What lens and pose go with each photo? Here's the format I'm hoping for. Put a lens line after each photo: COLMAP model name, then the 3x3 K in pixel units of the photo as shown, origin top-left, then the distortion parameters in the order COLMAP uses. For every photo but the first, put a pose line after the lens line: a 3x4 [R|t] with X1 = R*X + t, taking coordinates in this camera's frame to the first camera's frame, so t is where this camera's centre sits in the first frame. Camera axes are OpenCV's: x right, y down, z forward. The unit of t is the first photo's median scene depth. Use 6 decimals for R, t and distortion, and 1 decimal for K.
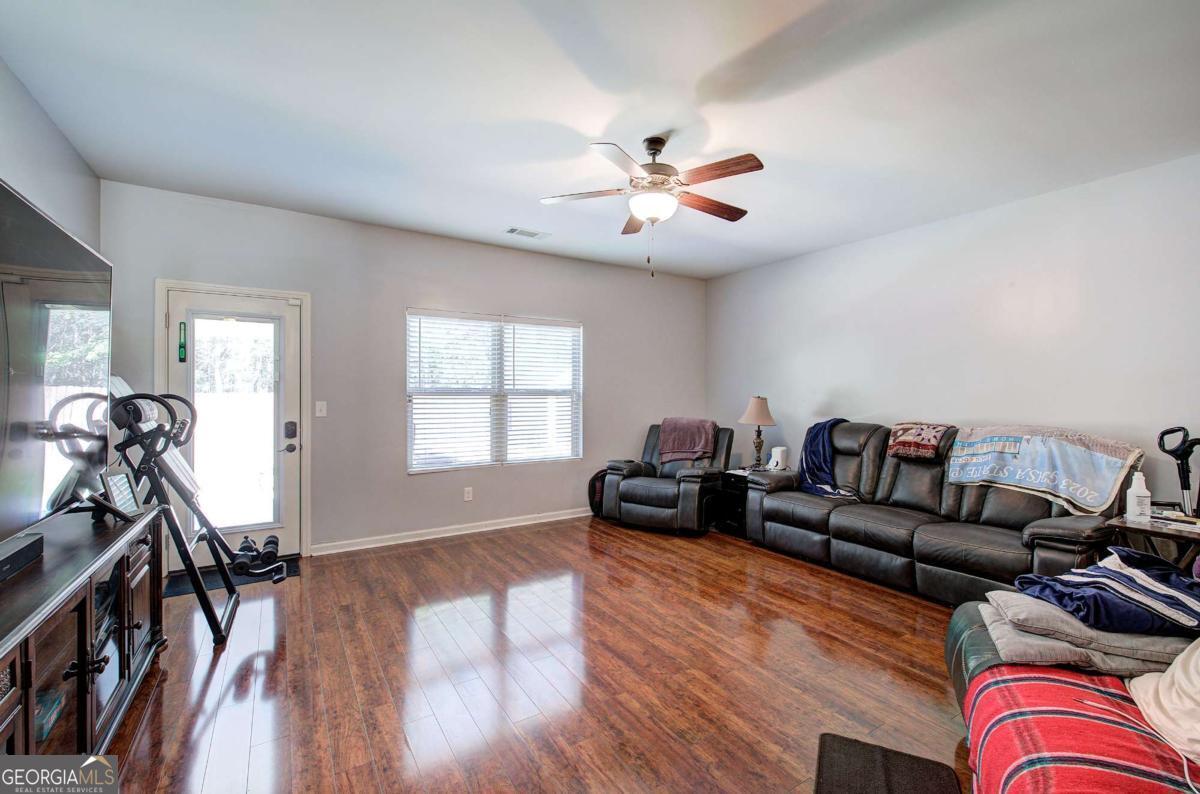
lens RADIAL K [[511.1, 0, 605.2], [0, 511.1, 396.6], [0, 0, 1]] dist [-0.002678, 0.000474]
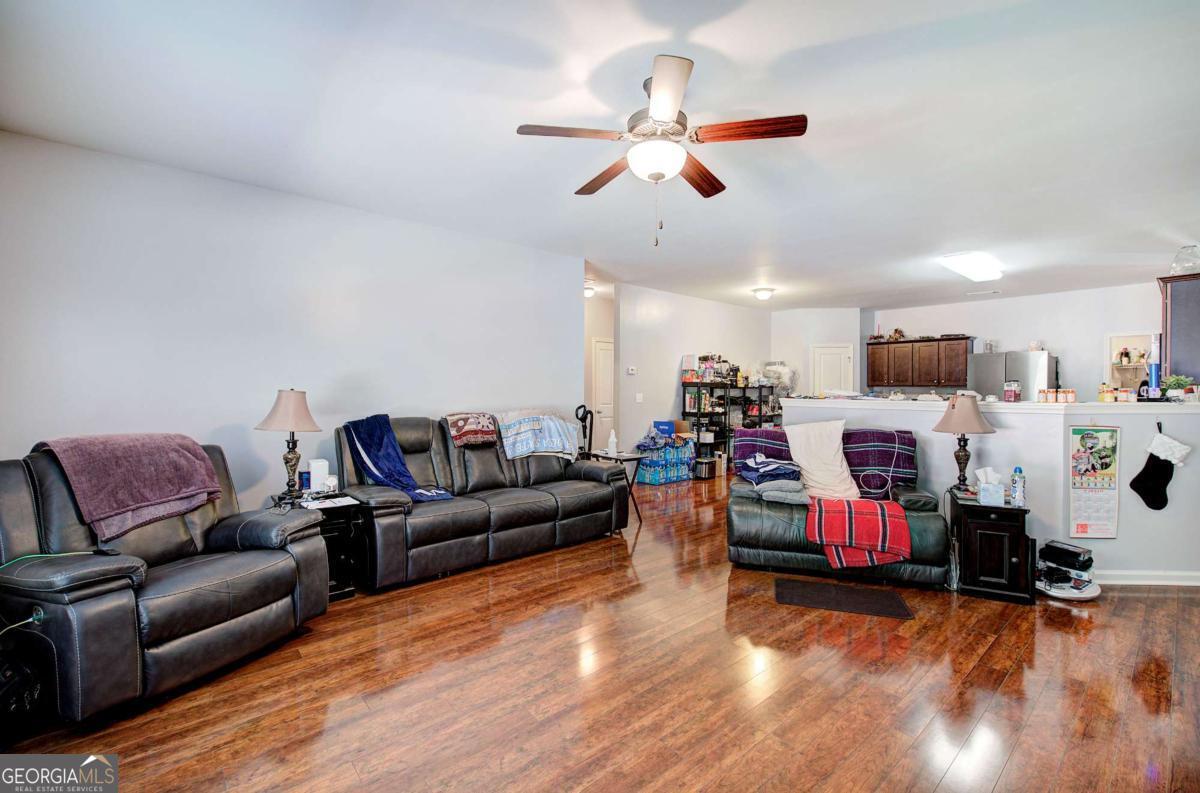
lens RADIAL K [[511.1, 0, 595.2], [0, 511.1, 390.8], [0, 0, 1]] dist [-0.002678, 0.000474]
pose [[-0.139203, -0.004066, 0.990256, -0.511638], [0.002908, 0.999986, 0.004514, 0.000267], [-0.990260, 0.003509, -0.139189, 0.868411]]
